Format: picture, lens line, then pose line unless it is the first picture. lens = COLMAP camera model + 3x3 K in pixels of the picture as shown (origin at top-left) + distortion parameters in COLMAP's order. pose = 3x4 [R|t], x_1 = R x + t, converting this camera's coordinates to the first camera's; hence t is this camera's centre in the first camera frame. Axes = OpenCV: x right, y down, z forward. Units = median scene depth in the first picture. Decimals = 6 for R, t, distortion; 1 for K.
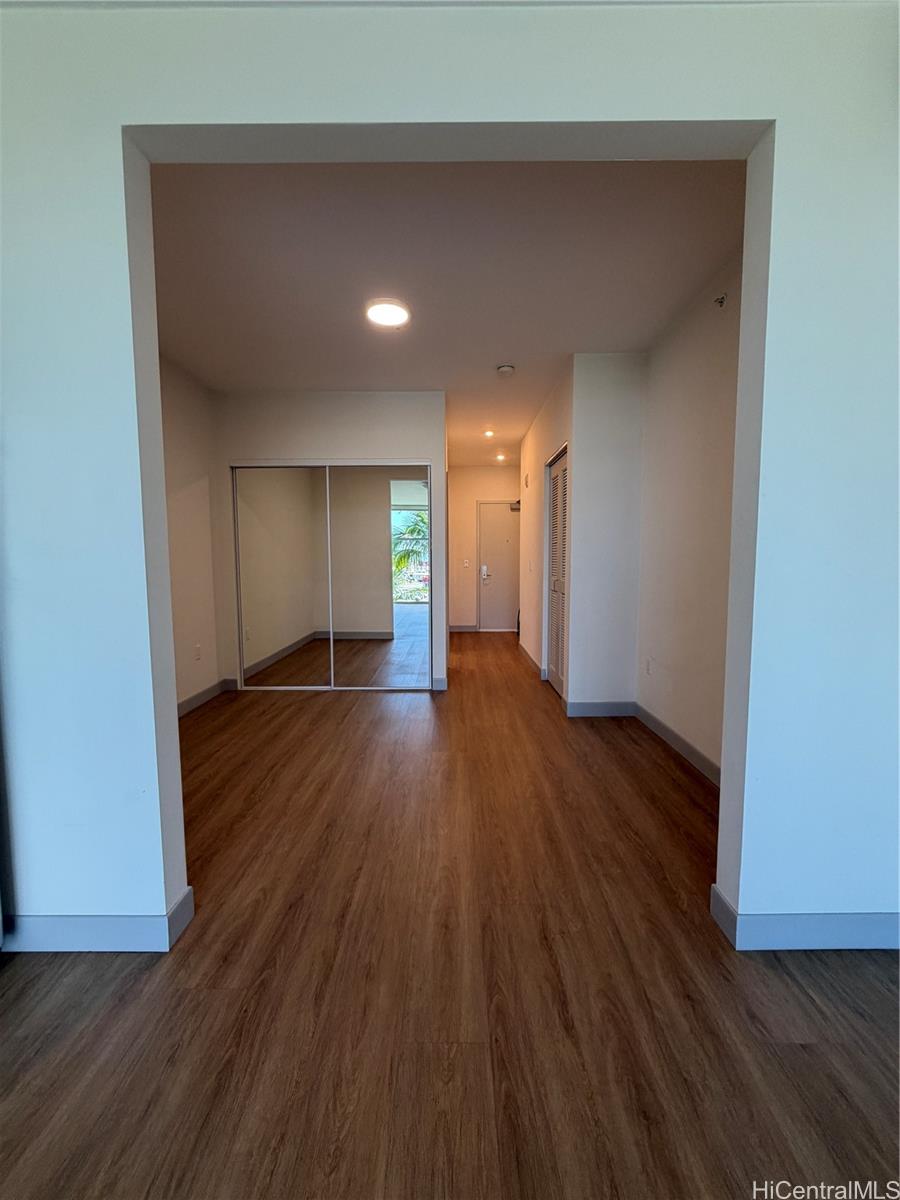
lens RADIAL K [[479.1, 0, 450.0], [0, 479.1, 600.0], [0, 0, 1]] dist [0.001045, -0.000229]
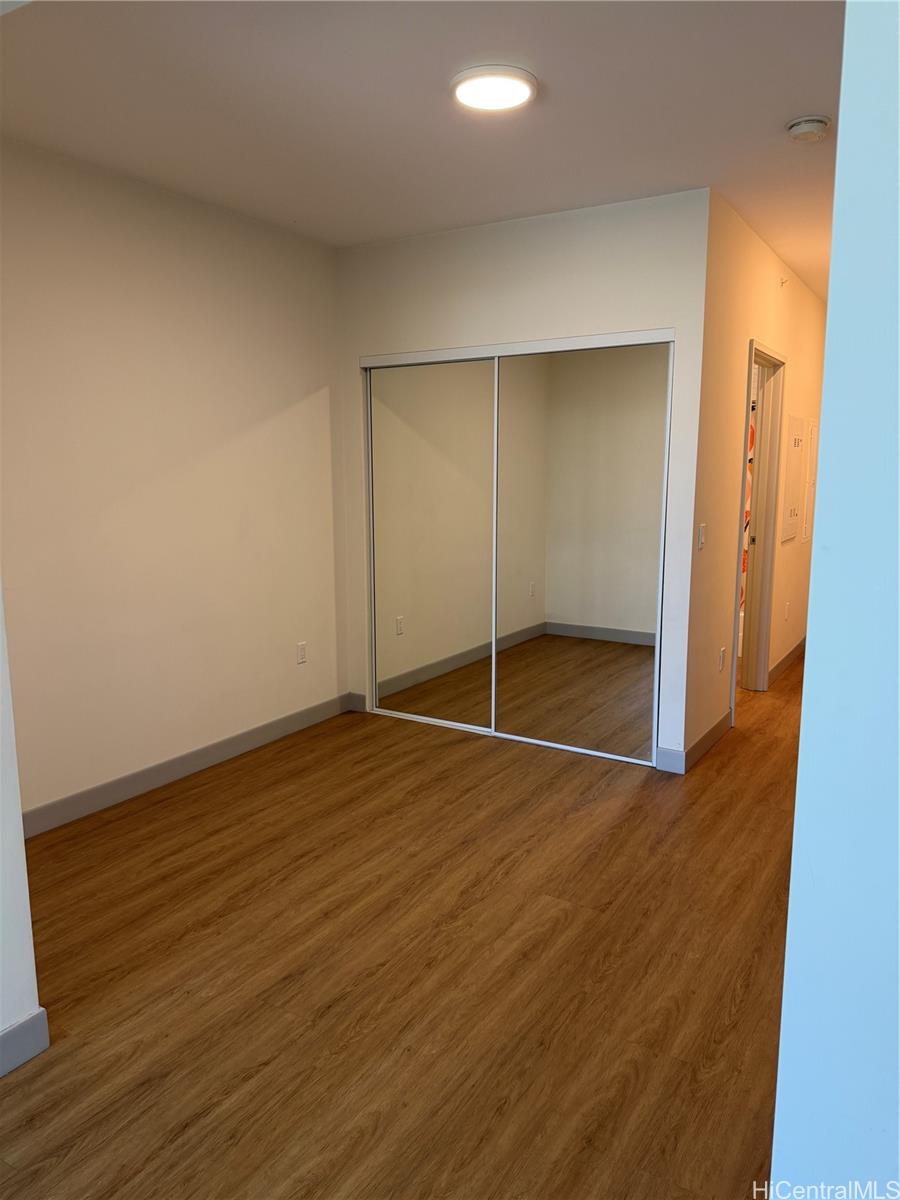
lens RADIAL K [[841.2, 0, 450.0], [0, 841.2, 600.0], [0, 0, 1]] dist [-0.006611, -0.010343]
pose [[0.850142, 0.085667, -0.519538, 0.373569], [-0.043976, 0.994781, 0.092070, -0.117566], [0.524714, -0.055425, 0.849472, 0.138302]]
